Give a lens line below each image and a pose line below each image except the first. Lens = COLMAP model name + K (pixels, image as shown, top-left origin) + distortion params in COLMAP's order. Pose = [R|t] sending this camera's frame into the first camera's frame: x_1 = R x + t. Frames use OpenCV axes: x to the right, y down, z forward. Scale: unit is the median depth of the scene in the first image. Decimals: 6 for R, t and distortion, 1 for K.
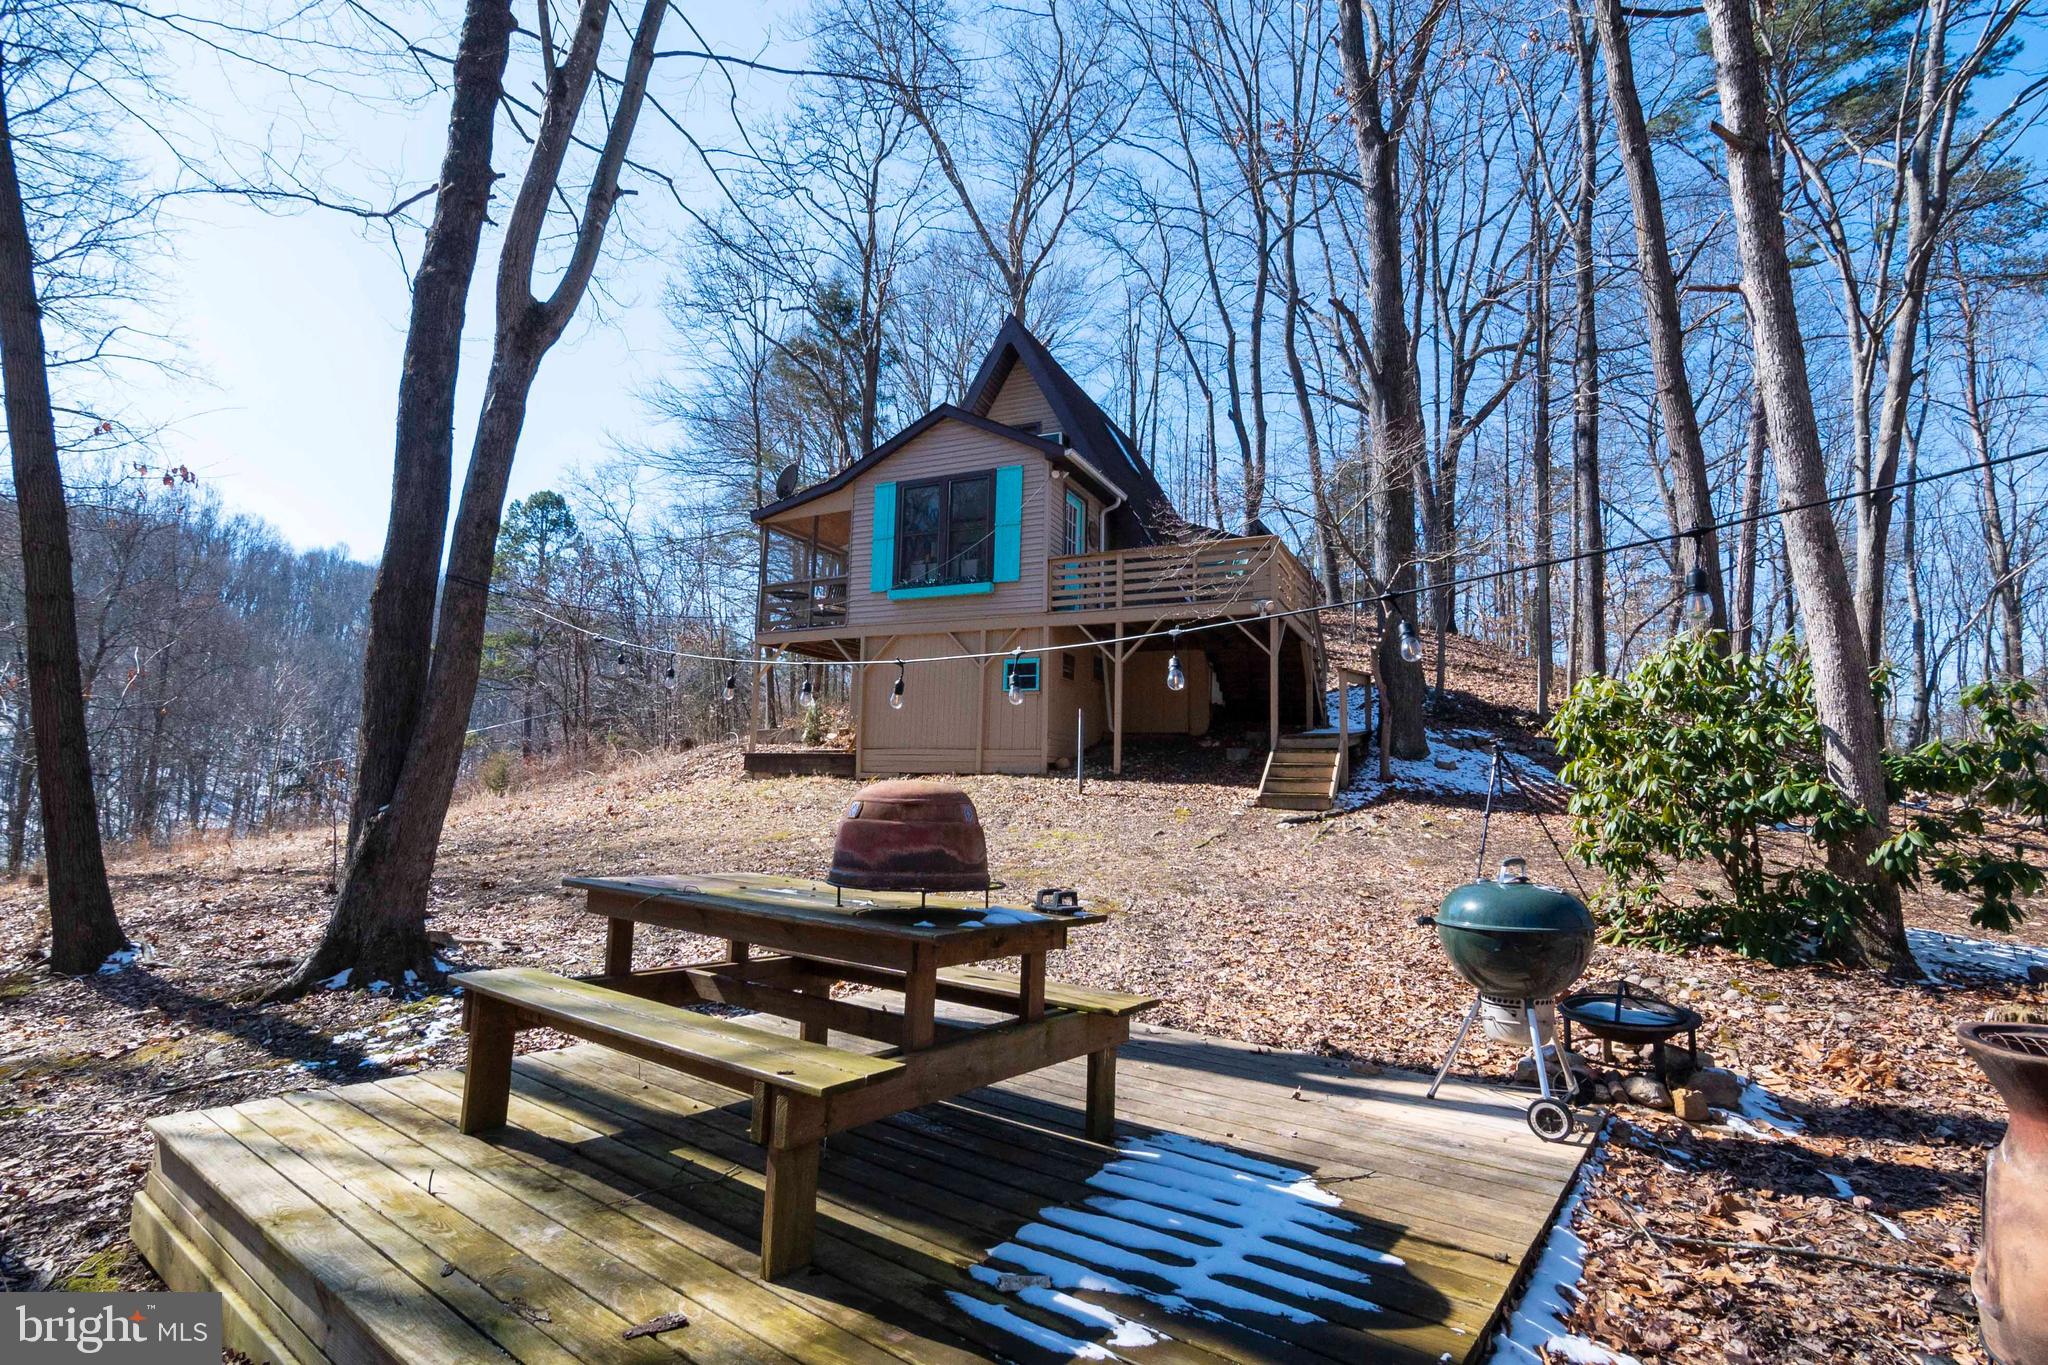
lens RADIAL K [[959.1, 0, 1024.0], [0, 959.1, 682.5], [0, 0, 1]] dist [-0.028504, 0.008150]
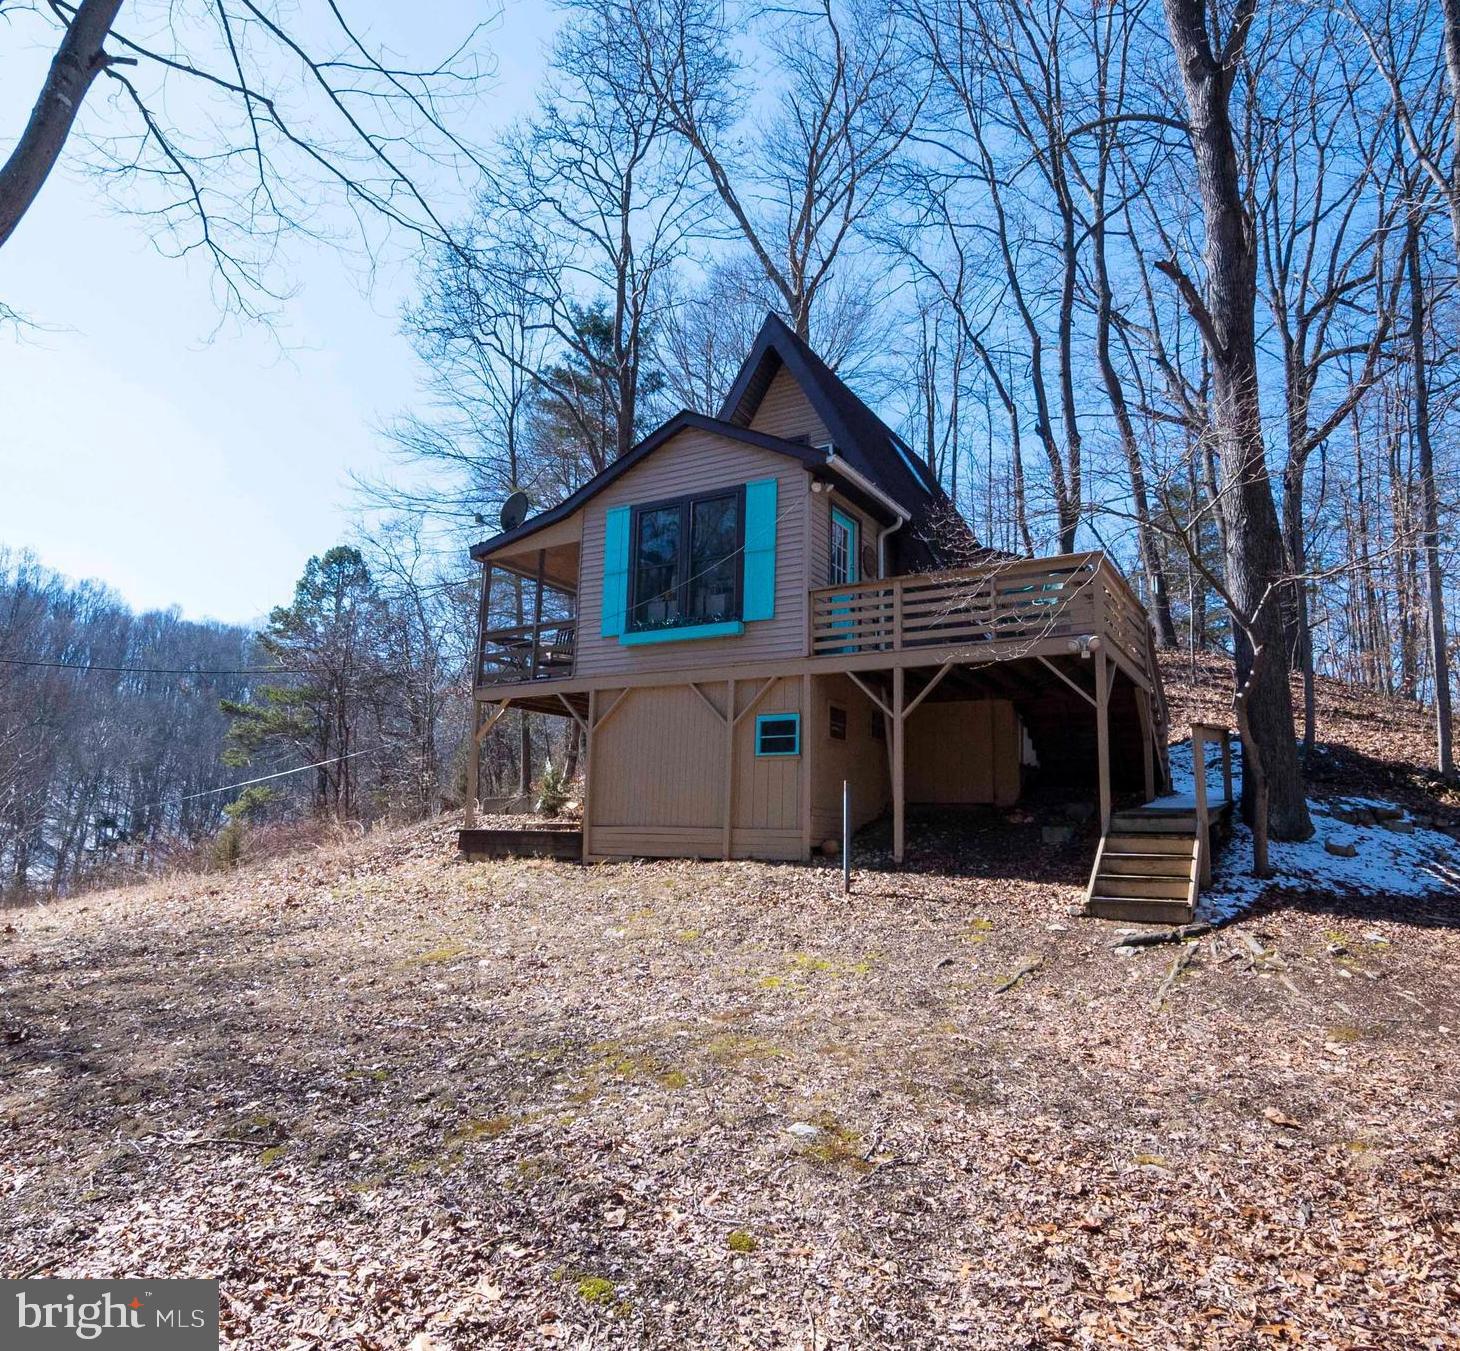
lens RADIAL K [[983.8, 0, 730.0], [0, 983.8, 675.5], [0, 0, 1]] dist [-0.029425, 0.000429]
pose [[0.994769, -0.017131, -0.100699, 0.030921], [0.011390, 0.998292, -0.057307, -0.008311], [0.101508, 0.055861, 0.993265, 0.131192]]
